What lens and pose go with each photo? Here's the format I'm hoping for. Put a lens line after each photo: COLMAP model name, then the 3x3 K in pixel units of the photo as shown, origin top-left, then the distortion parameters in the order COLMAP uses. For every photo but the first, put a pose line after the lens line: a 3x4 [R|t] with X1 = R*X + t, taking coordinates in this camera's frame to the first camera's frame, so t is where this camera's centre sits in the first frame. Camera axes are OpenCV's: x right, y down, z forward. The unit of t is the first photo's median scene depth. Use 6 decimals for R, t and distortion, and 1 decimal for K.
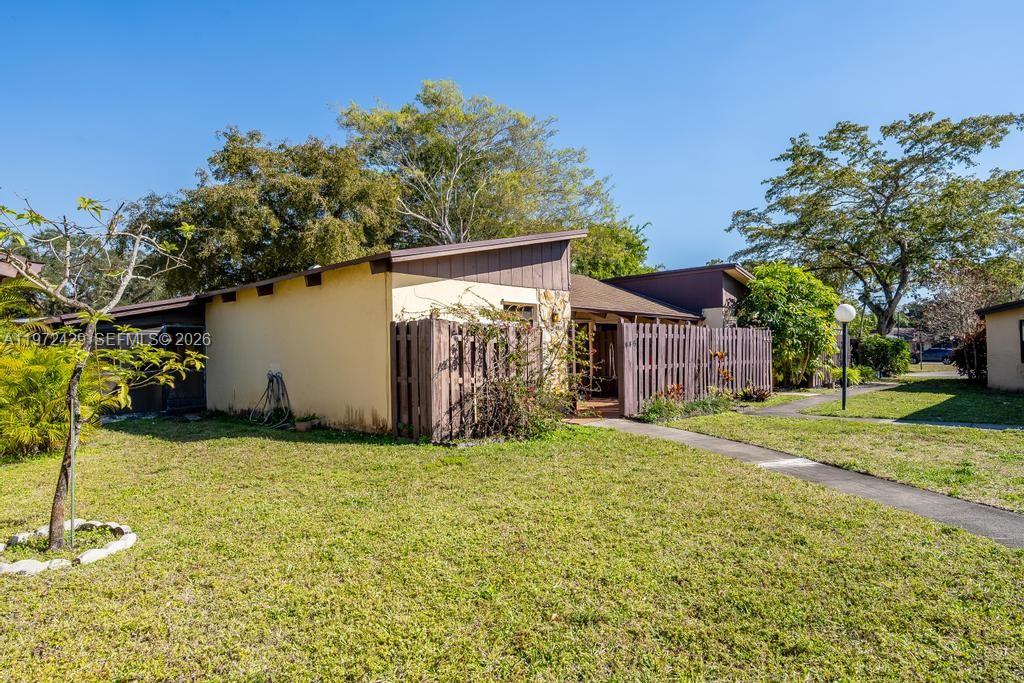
lens RADIAL K [[626.0, 0, 512.0], [0, 626.0, 341.5], [0, 0, 1]] dist [-0.001294, 0.000048]
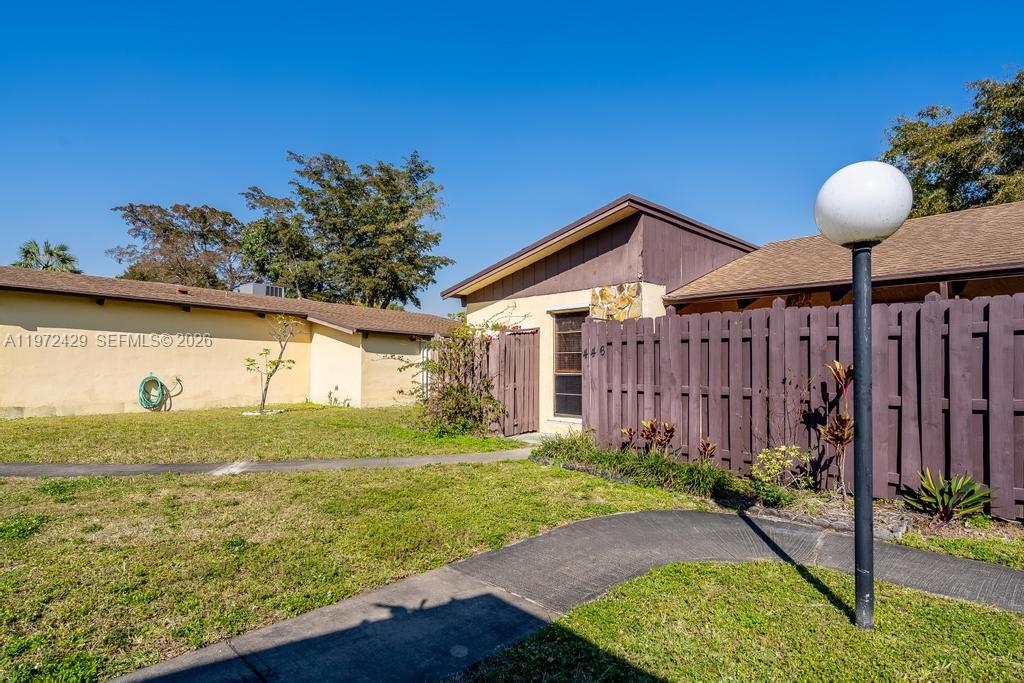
lens RADIAL K [[535.6, 0, 514.7], [0, 535.6, 357.0], [0, 0, 1]] dist [-0.001540, -0.000316]
pose [[-0.066001, 0.002345, -0.997817, 0.760047], [0.021717, 0.999764, 0.000913, 0.007607], [0.997583, -0.021609, -0.066036, 0.902719]]
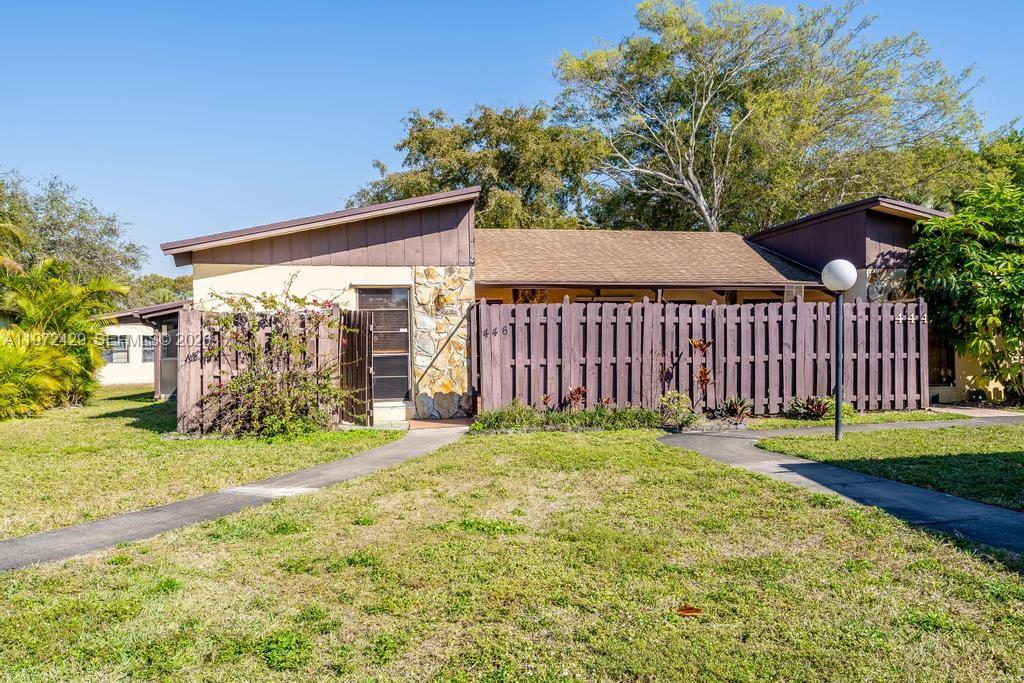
lens RADIAL K [[706.3, 0, 508.7], [0, 706.3, 362.6], [0, 0, 1]] dist [0.005727, -0.000048]
pose [[0.807560, 0.023746, -0.589307, 0.684316], [0.014757, 0.998063, 0.060439, -0.009481], [0.589600, -0.057505, 0.805645, 0.284898]]
